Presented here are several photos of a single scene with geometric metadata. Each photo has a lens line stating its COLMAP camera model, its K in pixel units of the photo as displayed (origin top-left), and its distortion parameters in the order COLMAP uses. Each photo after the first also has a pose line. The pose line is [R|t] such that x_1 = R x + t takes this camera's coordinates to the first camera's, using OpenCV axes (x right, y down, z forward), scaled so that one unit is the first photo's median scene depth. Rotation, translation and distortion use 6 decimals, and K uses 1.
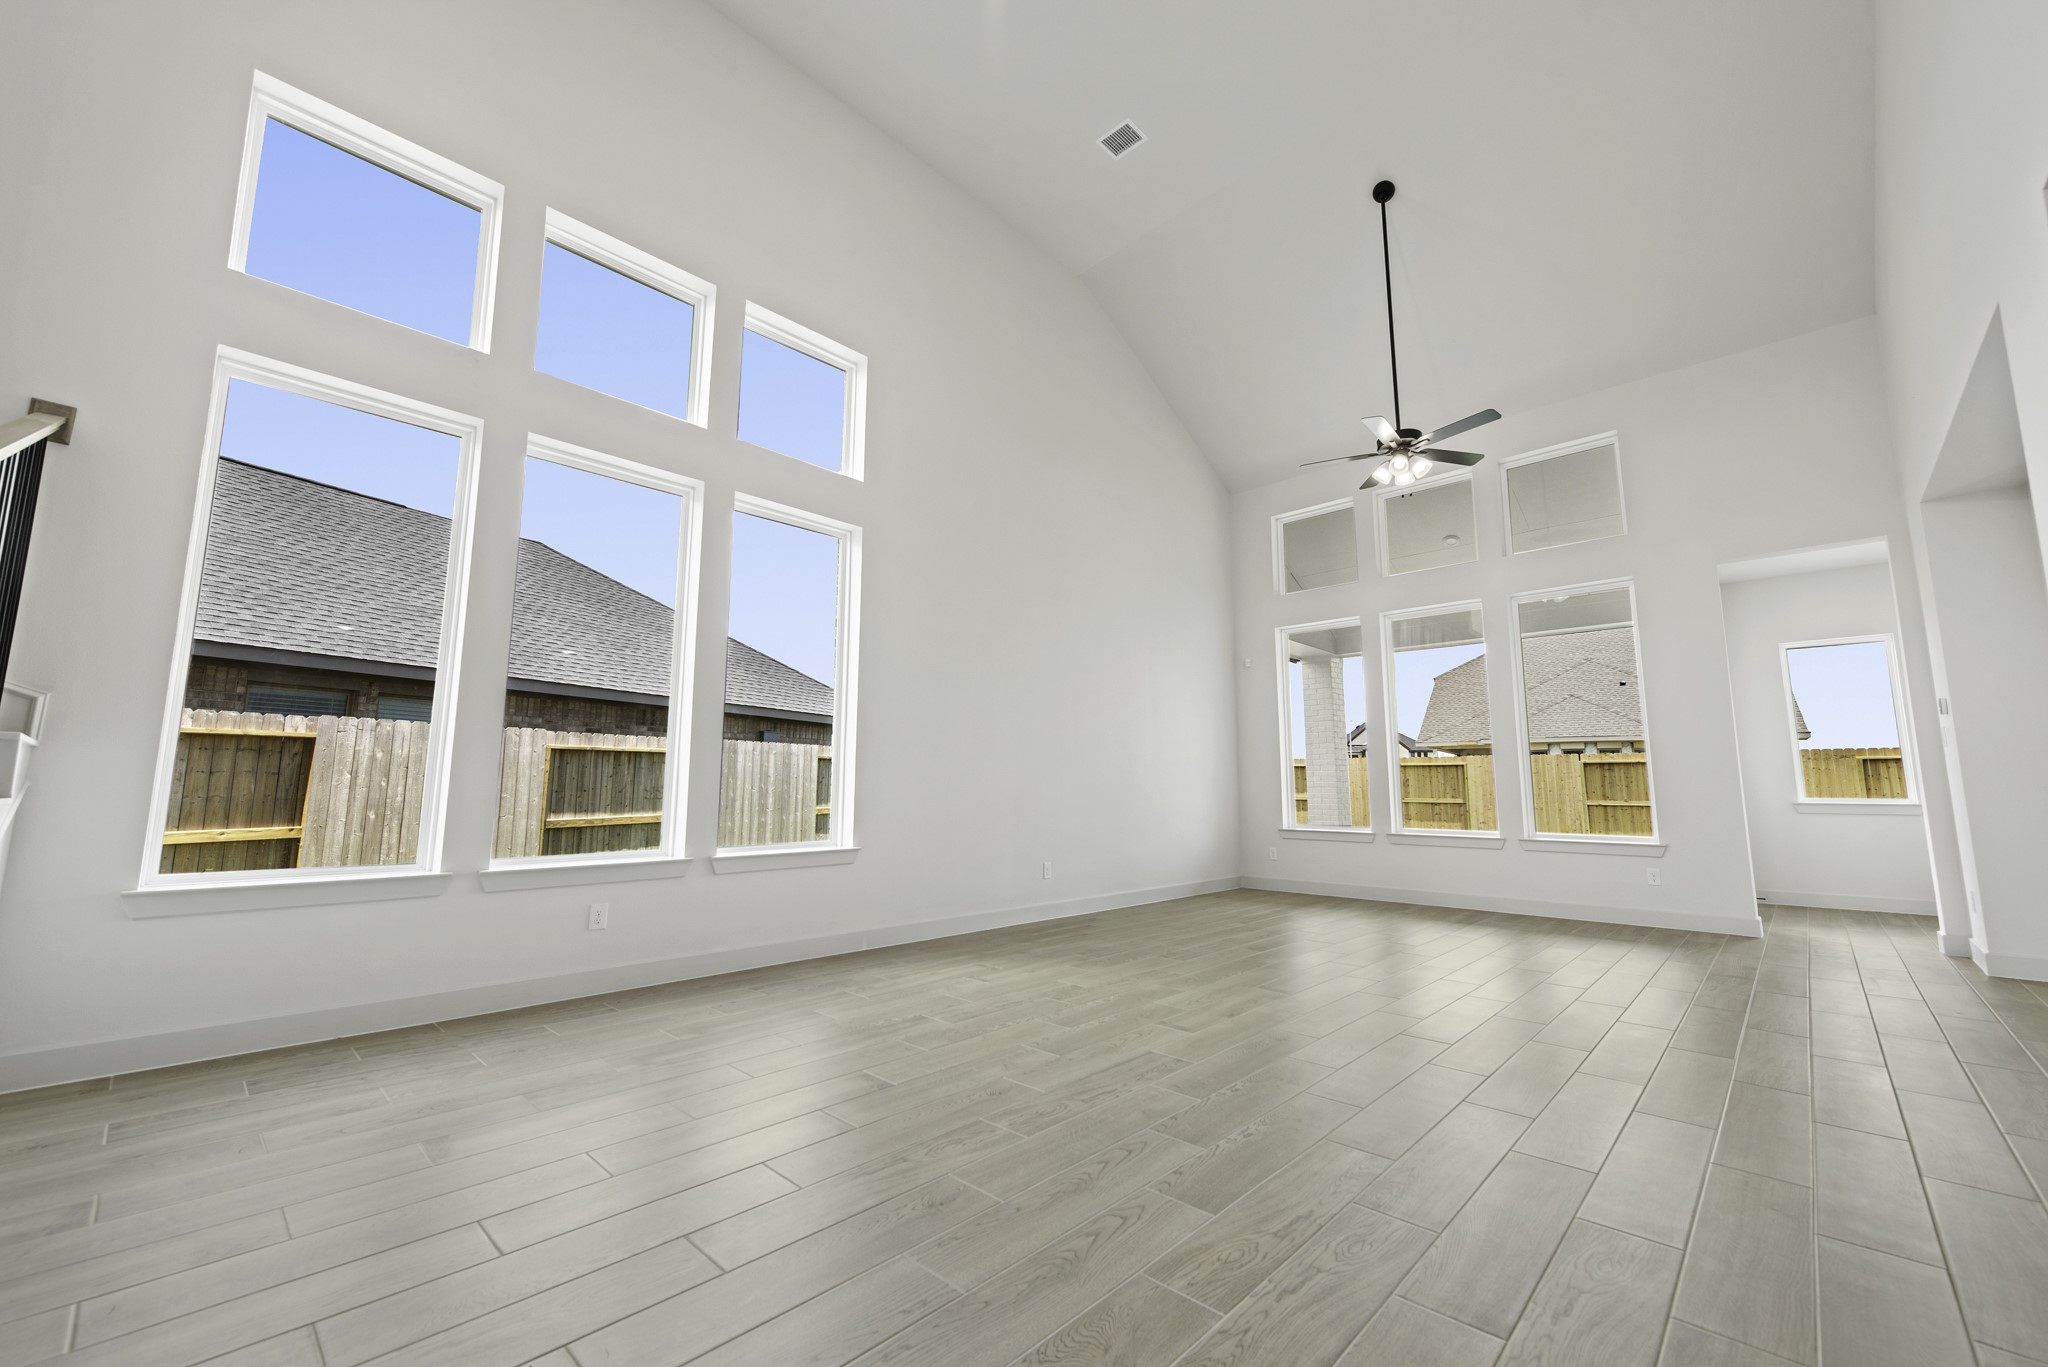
lens RADIAL K [[802.5, 0, 1022.6], [0, 802.5, 678.8], [0, 0, 1]] dist [0.006480, -0.001990]
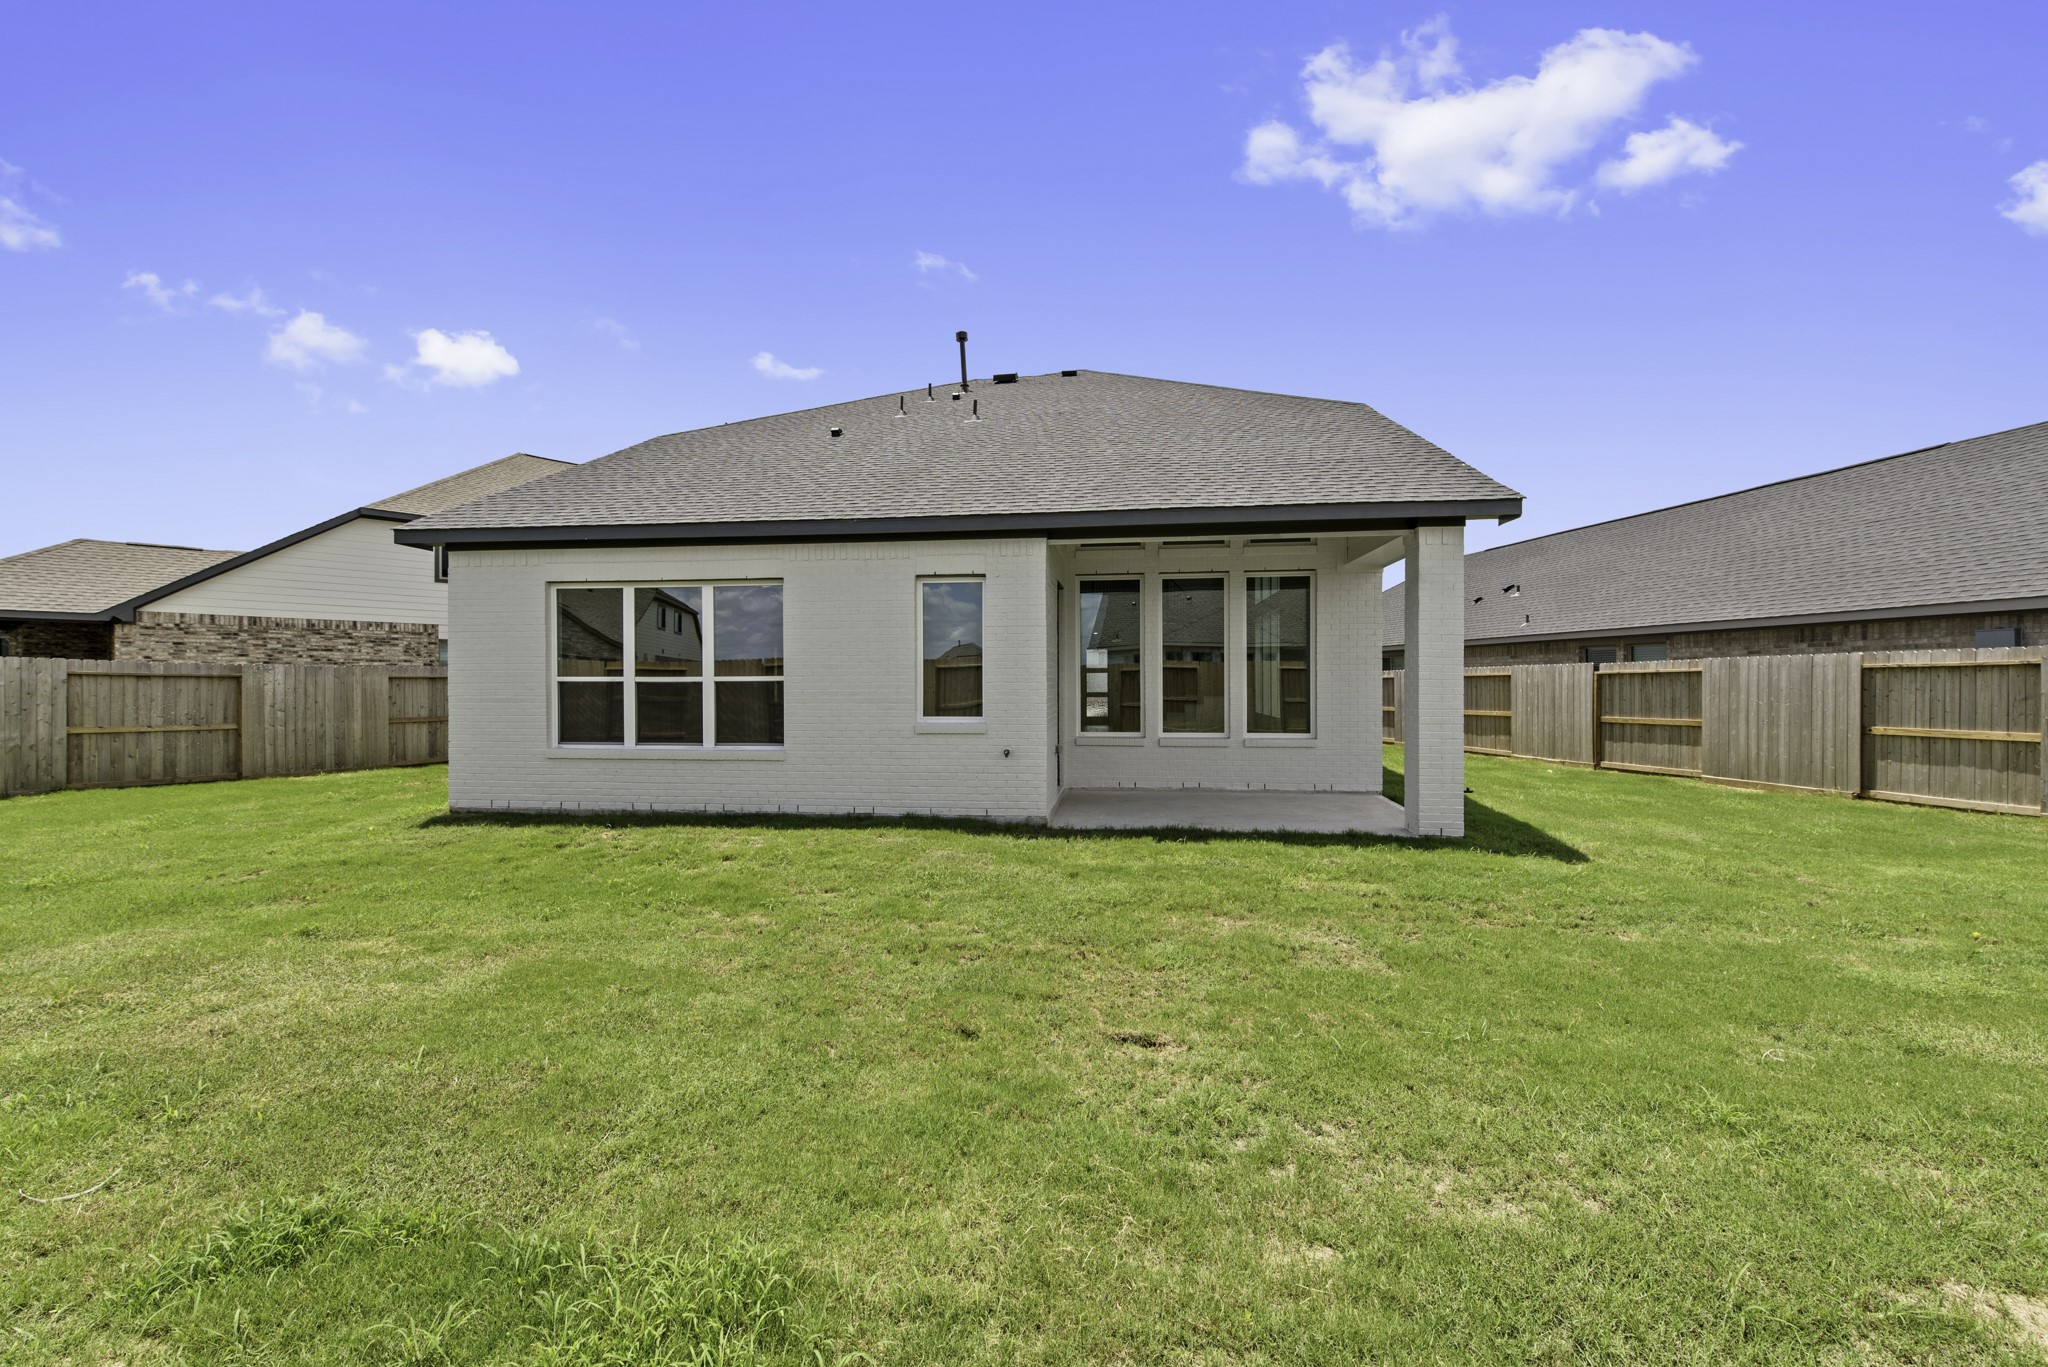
lens RADIAL K [[802.5, 0, 1022.1], [0, 802.5, 684.7], [0, 0, 1]] dist [0.006480, -0.001990]
pose [[-0.745762, -0.007023, -0.666175, 1.105910], [0.082839, 0.991207, -0.103186, 0.147700], [0.661042, -0.132137, -0.738623, 1.172072]]
